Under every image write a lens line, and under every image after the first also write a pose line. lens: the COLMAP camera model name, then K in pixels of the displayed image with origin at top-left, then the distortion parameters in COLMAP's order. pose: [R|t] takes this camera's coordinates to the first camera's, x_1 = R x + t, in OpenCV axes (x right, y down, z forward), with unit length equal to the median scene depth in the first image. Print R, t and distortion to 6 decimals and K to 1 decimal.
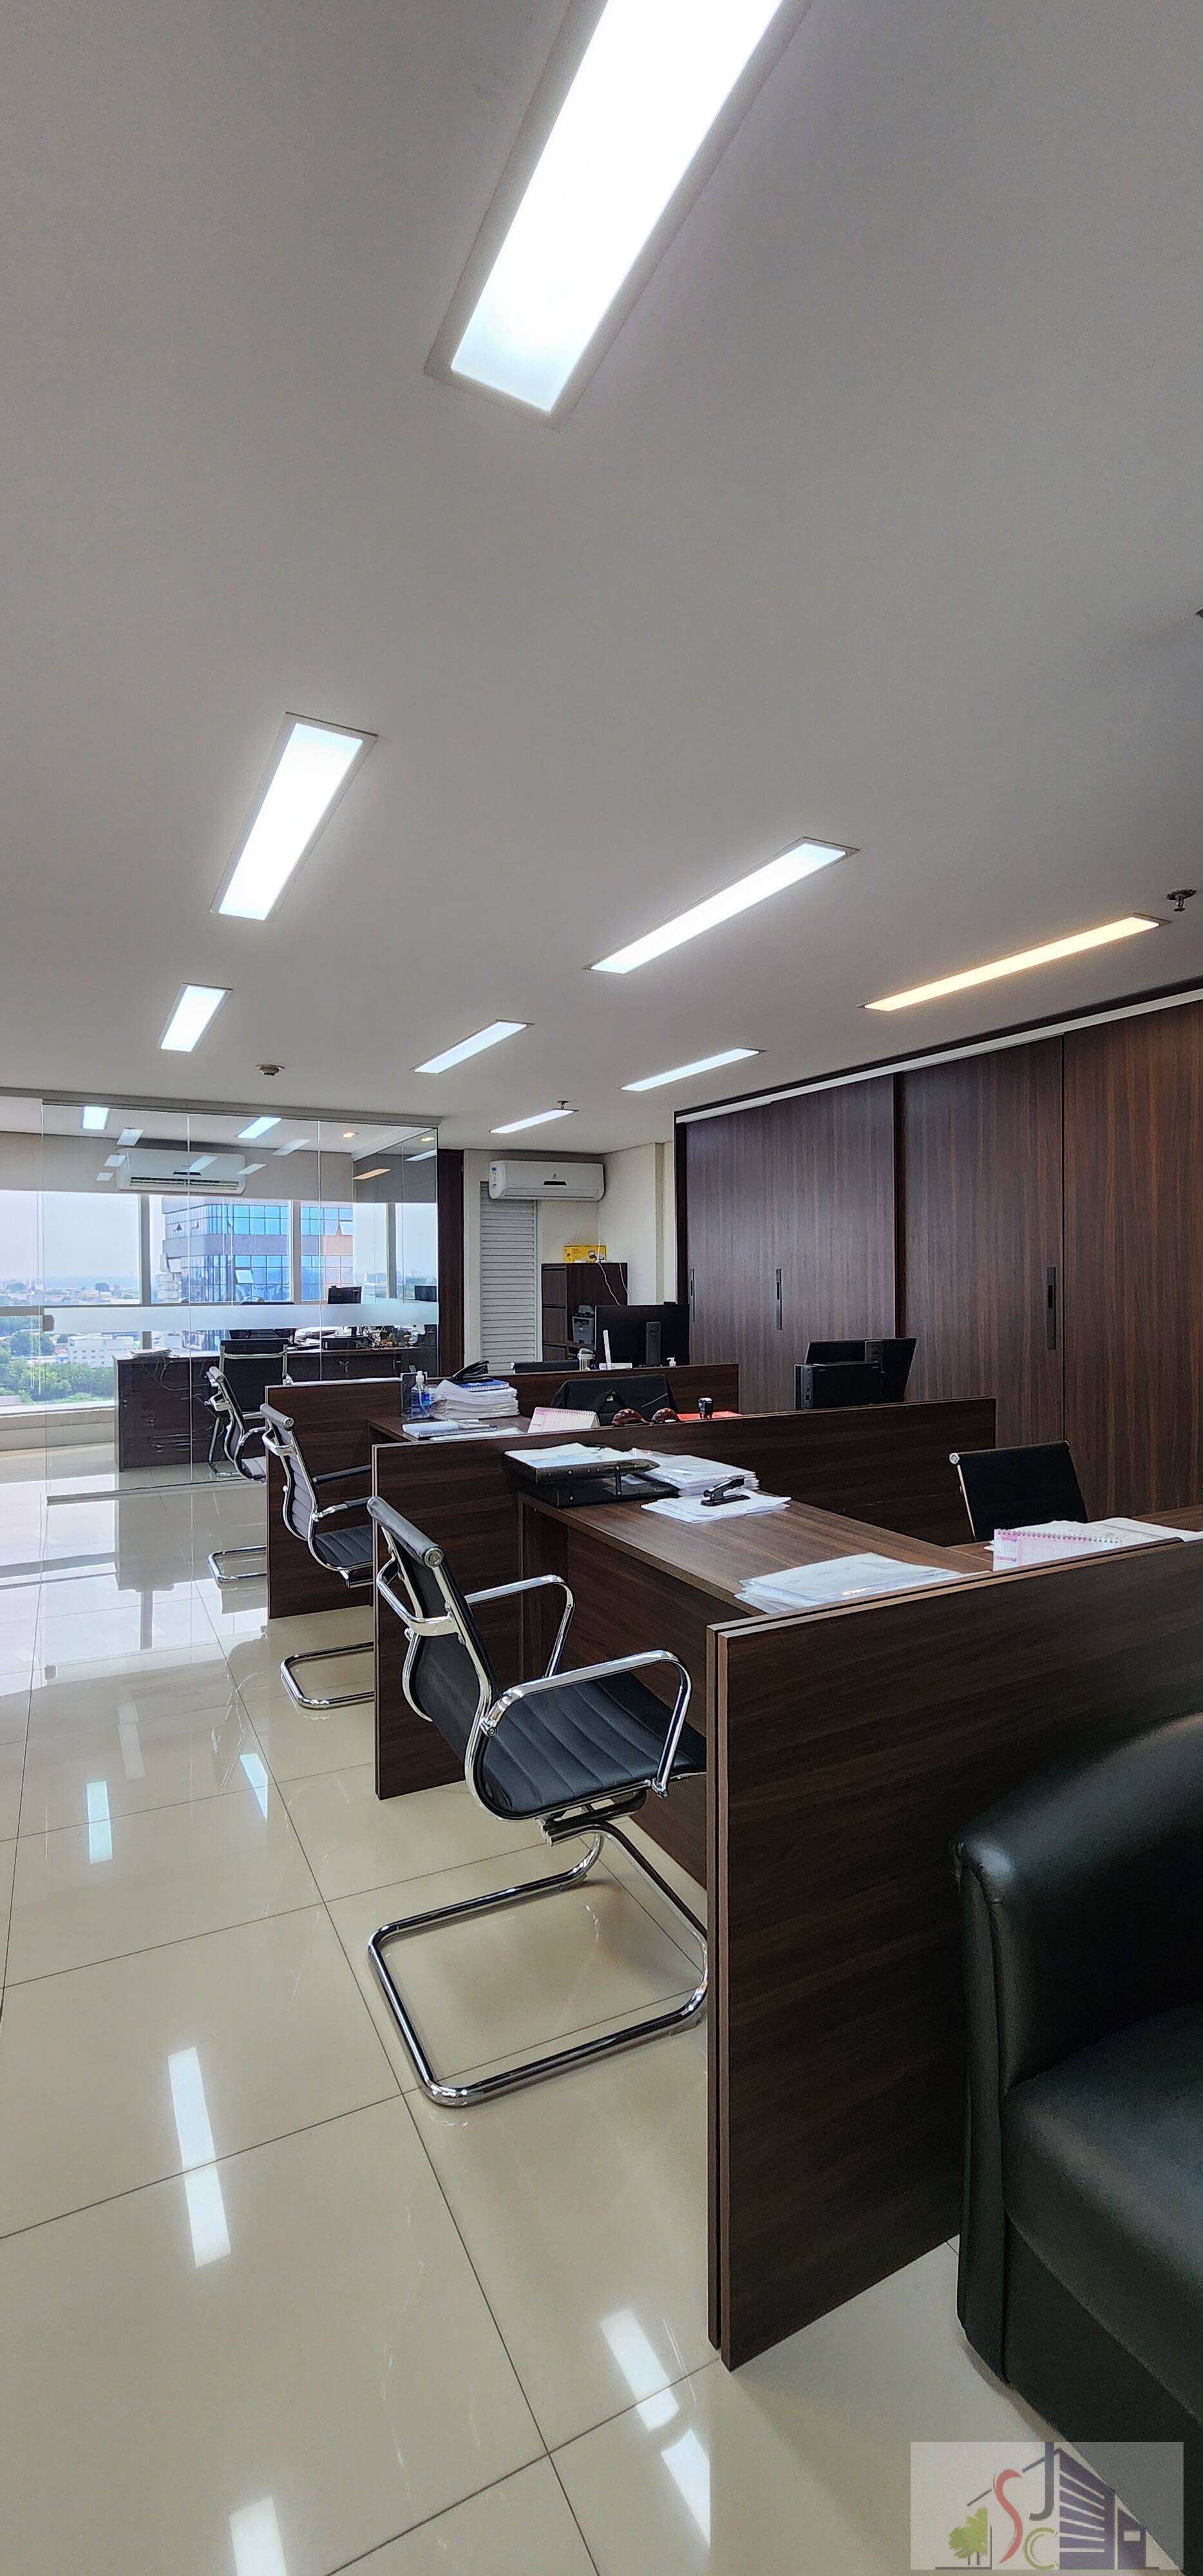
lens RADIAL K [[1058.0, 0, 618.5], [0, 1058.0, 1288.3], [0, 0, 1]] dist [-0.003081, -0.000260]
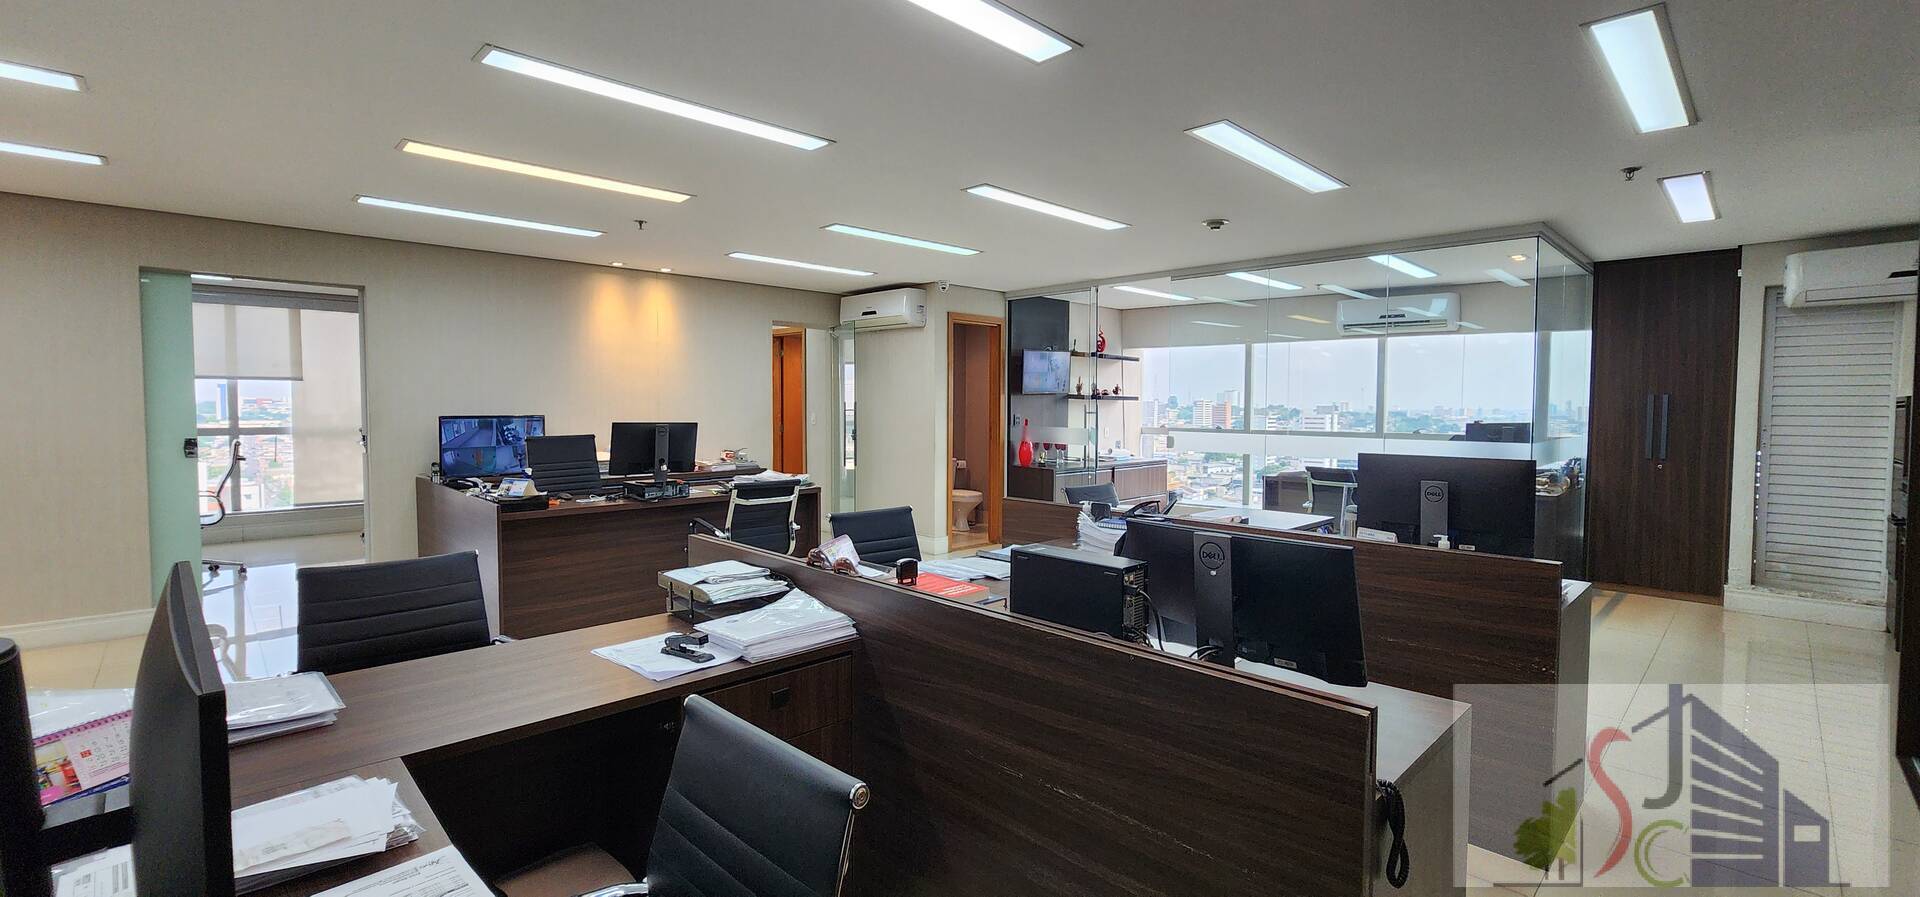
lens RADIAL K [[798.6, 0, 960.0], [0, 798.6, 448.5], [0, 0, 1]] dist [-0.001204, -0.000005]
pose [[0.288872, 0.058584, -0.955573, 0.364807], [-0.021239, 0.998272, 0.054781, -0.009844], [0.957132, 0.004471, 0.289618, 0.447491]]
